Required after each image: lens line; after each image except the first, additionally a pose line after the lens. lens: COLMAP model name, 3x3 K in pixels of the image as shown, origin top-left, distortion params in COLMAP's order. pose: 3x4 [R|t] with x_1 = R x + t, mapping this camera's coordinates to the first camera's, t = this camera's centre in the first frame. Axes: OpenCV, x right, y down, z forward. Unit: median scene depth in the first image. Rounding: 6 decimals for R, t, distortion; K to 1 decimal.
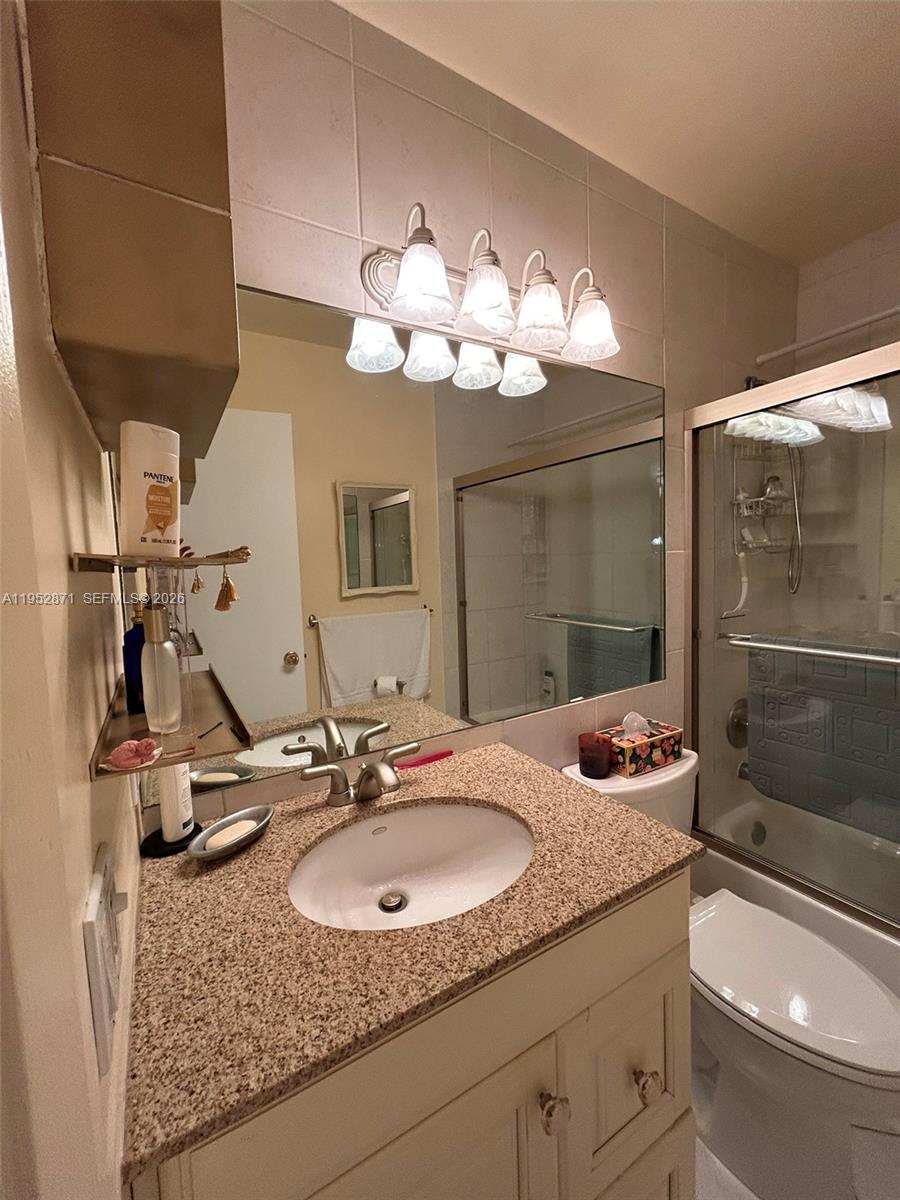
lens RADIAL K [[483.7, 0, 448.1], [0, 483.7, 601.5], [0, 0, 1]] dist [-0.001634, 0.000458]
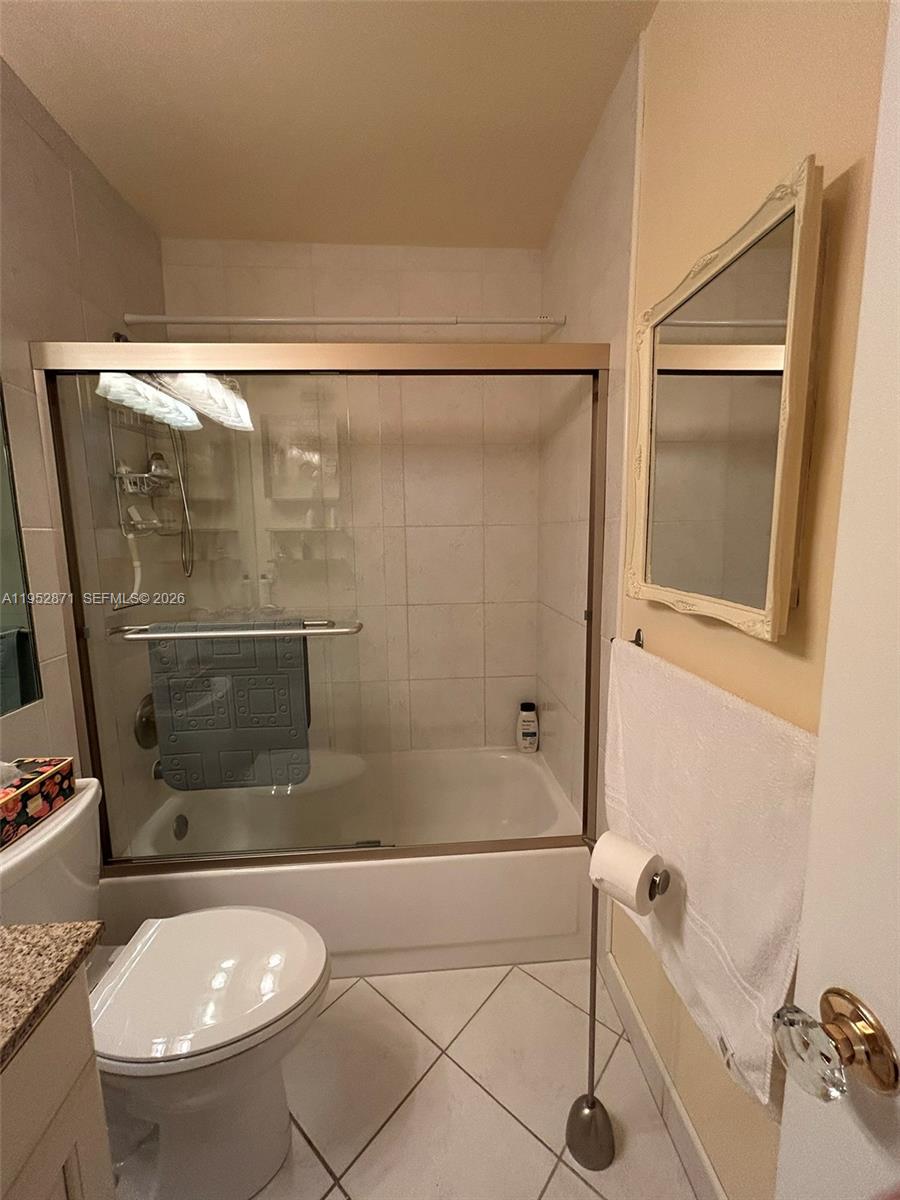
lens RADIAL K [[481.0, 0, 446.1], [0, 481.0, 601.1], [0, 0, 1]] dist [0.000231, 0.000251]
pose [[0.450469, -0.089364, 0.888309, 0.086625], [0.061509, 0.995720, 0.068977, -0.003607], [-0.890671, 0.023567, 0.454037, 0.100094]]
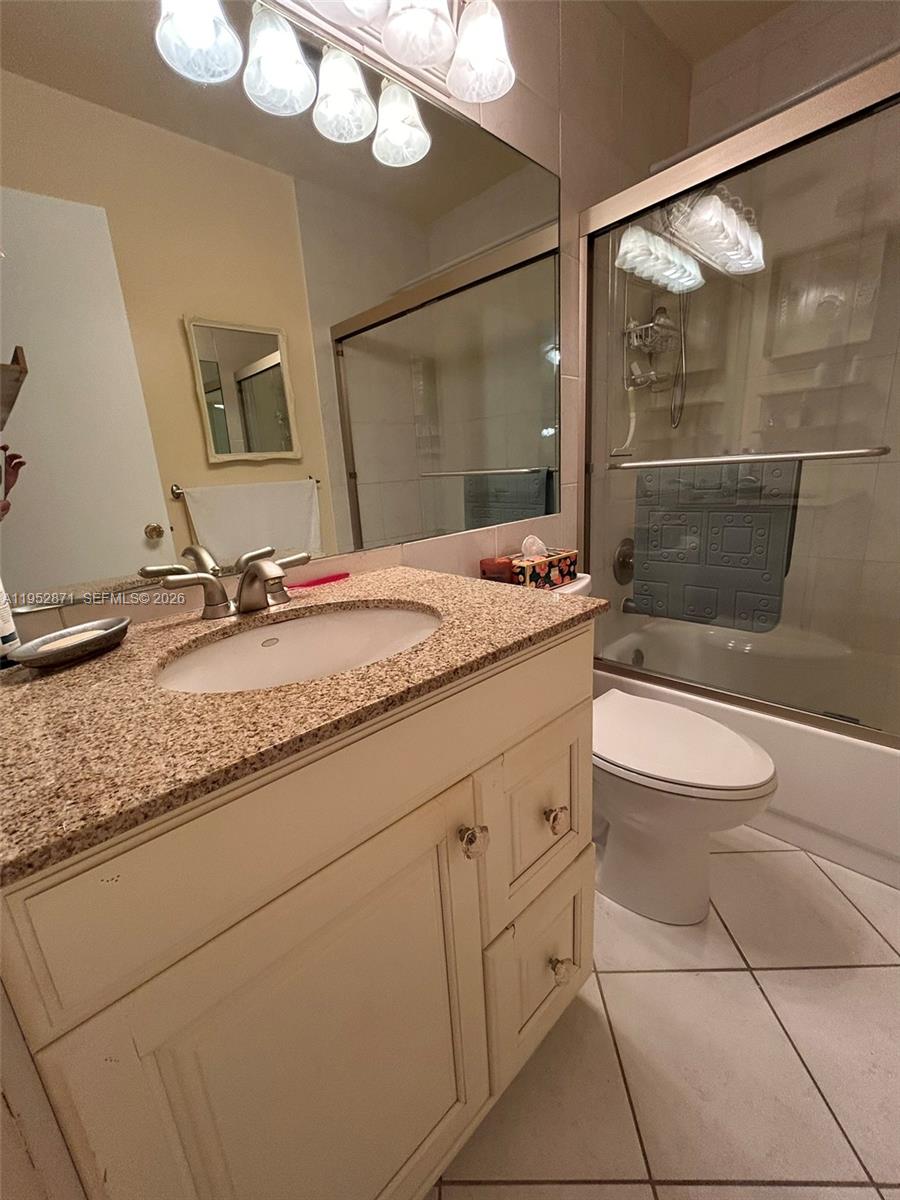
lens RADIAL K [[483.7, 0, 448.1], [0, 483.7, 601.5], [0, 0, 1]] dist [-0.001634, 0.000458]
pose [[0.975604, -0.078355, 0.205079, 0.000795], [0.041203, 0.982890, 0.179525, 0.171044], [-0.215637, -0.166695, 0.962140, 0.058414]]
